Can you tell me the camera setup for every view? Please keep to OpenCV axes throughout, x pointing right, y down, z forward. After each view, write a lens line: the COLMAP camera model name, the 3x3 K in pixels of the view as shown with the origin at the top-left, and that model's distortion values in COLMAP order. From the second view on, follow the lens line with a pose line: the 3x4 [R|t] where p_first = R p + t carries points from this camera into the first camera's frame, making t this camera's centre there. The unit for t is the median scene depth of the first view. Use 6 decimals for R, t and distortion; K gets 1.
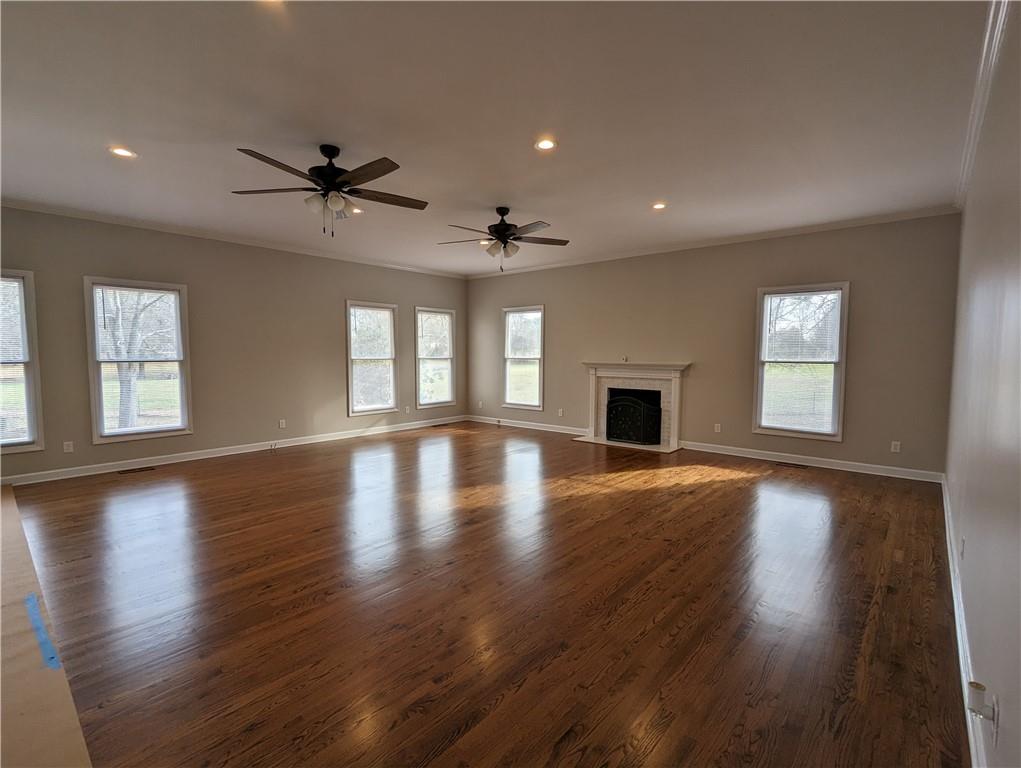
lens RADIAL K [[484.6, 0, 511.0], [0, 484.6, 379.8], [0, 0, 1]] dist [0.000813, 0.000282]
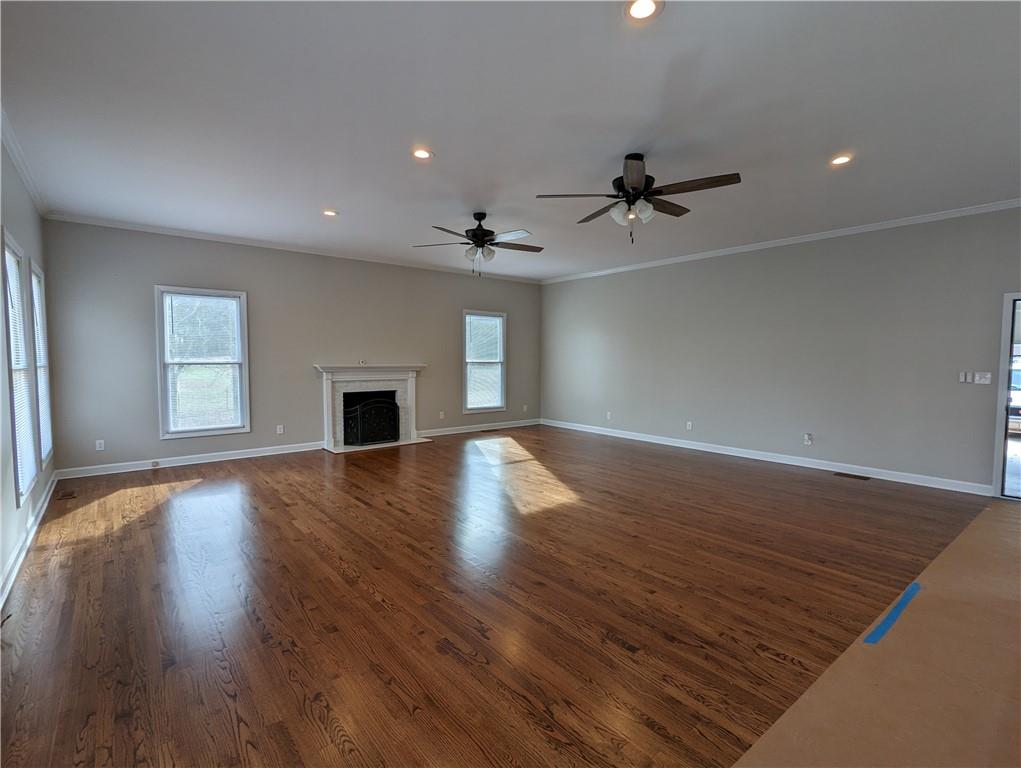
lens RADIAL K [[484.6, 0, 510.1], [0, 484.6, 381.5], [0, 0, 1]] dist [0.000813, 0.000282]
pose [[0.167701, -0.050185, 0.984560, -0.732007], [0.052807, 0.997727, 0.041861, -0.029769], [-0.984423, 0.044971, 0.169970, 0.561750]]
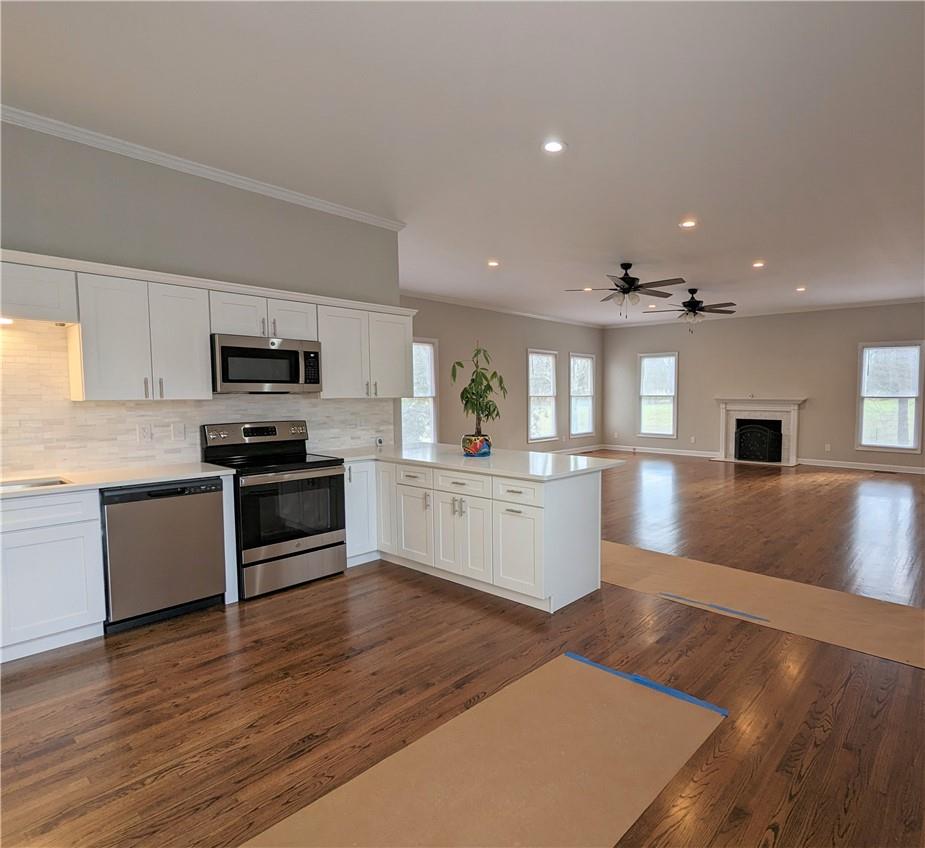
lens RADIAL K [[544.1, 0, 568.2], [0, 544.1, 420.5], [0, 0, 1]] dist [0.006785, 0.001144]
pose [[0.998236, -0.003693, 0.059260, -0.344267], [0.003888, 0.999987, -0.003169, 0.025899], [-0.059248, 0.003394, 0.998238, -0.414291]]
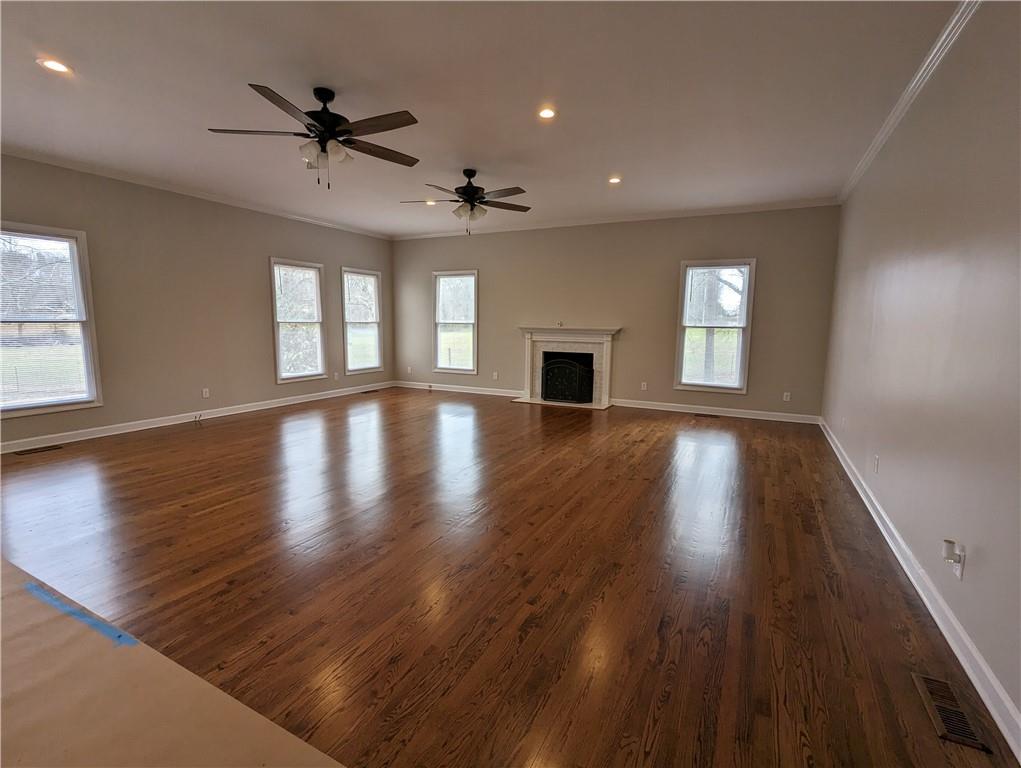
lens RADIAL K [[484.6, 0, 511.4], [0, 484.6, 381.8], [0, 0, 1]] dist [0.000813, 0.000282]
pose [[0.971268, -0.021406, 0.237025, -0.128715], [0.004353, 0.997378, 0.072236, 0.006769], [-0.237950, -0.069129, 0.968814, -0.013887]]
